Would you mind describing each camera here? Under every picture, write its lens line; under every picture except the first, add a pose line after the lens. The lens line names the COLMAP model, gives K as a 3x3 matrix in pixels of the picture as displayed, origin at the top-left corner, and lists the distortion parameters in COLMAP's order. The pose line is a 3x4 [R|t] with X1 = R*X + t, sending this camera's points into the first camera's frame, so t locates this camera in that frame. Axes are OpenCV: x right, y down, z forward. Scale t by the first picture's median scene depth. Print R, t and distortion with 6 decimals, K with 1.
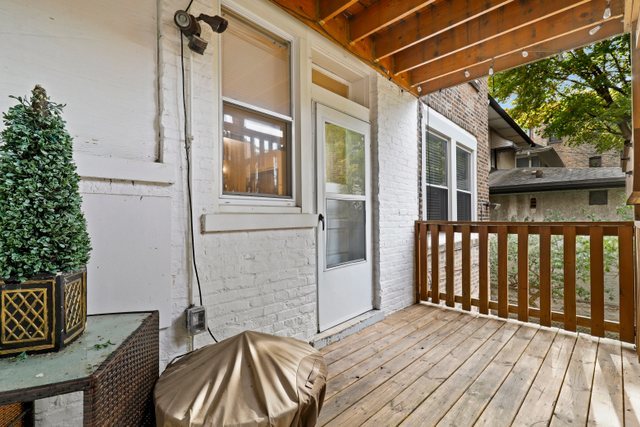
lens RADIAL K [[290.3, 0, 320.1], [0, 290.3, 217.8], [0, 0, 1]] dist [0.001161, -0.000666]
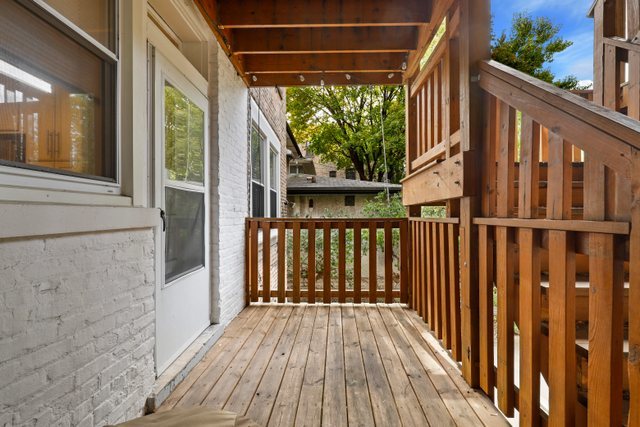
lens RADIAL K [[290.3, 0, 321.2], [0, 290.3, 213.2], [0, 0, 1]] dist [0.001161, -0.000666]
pose [[0.734070, 0.008582, 0.679020, -0.162950], [-0.003618, 0.999955, -0.008727, 0.003514], [-0.679064, 0.003949, 0.734068, 0.192031]]
